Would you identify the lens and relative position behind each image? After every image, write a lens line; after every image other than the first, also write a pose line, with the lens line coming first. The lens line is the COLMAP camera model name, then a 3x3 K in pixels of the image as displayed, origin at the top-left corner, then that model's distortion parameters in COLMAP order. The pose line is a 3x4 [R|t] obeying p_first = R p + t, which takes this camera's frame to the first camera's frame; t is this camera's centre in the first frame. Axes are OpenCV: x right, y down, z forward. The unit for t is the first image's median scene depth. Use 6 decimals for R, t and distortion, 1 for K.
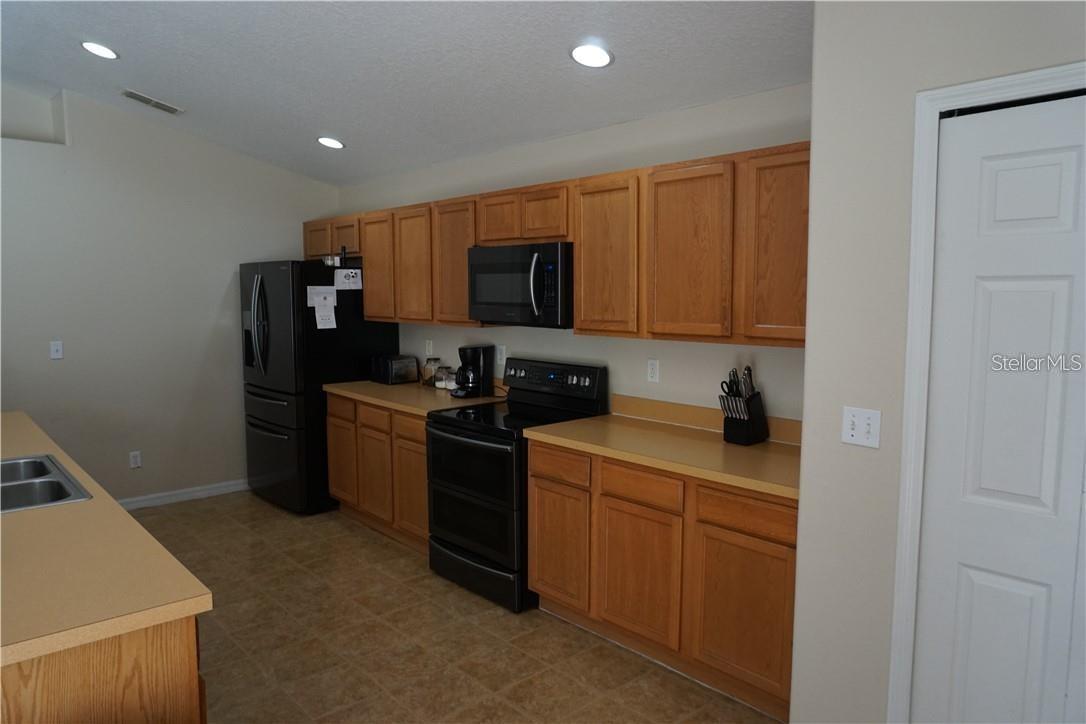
lens RADIAL K [[731.5, 0, 538.1], [0, 731.5, 369.7], [0, 0, 1]] dist [-0.009870, 0.011091]
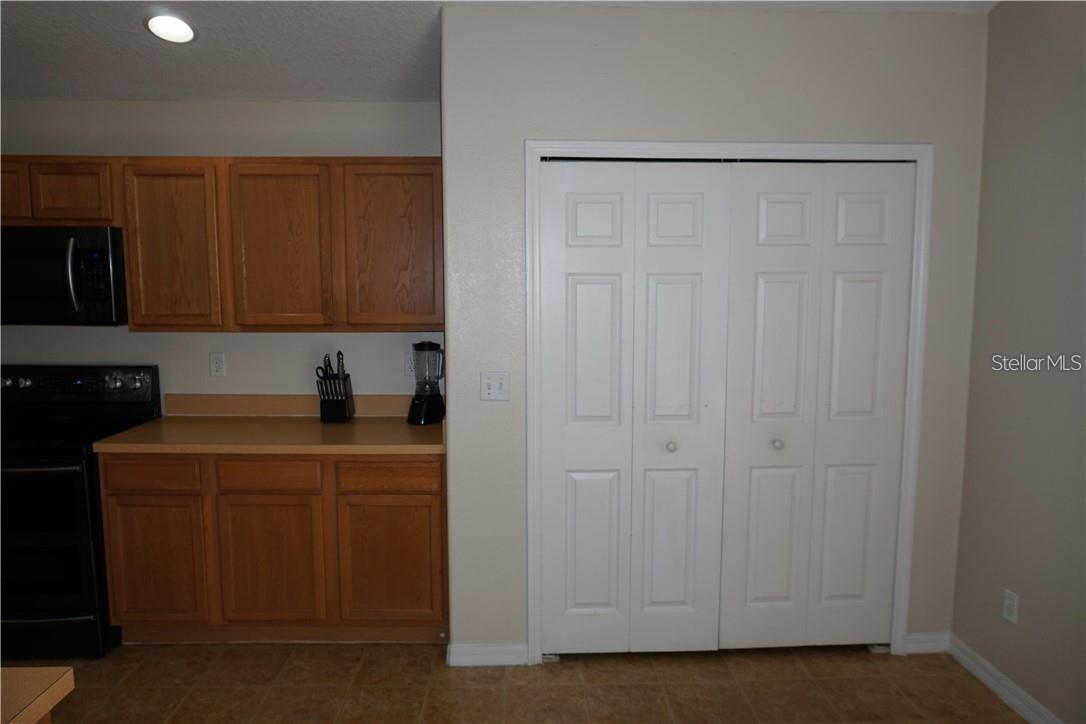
lens RADIAL K [[731.5, 0, 514.6], [0, 731.5, 373.1], [0, 0, 1]] dist [-0.009870, 0.011091]
pose [[0.664872, -0.082679, 0.742368, -0.338445], [0.076447, 0.996168, 0.042479, 0.000797], [-0.743035, 0.028509, 0.668645, 0.060642]]
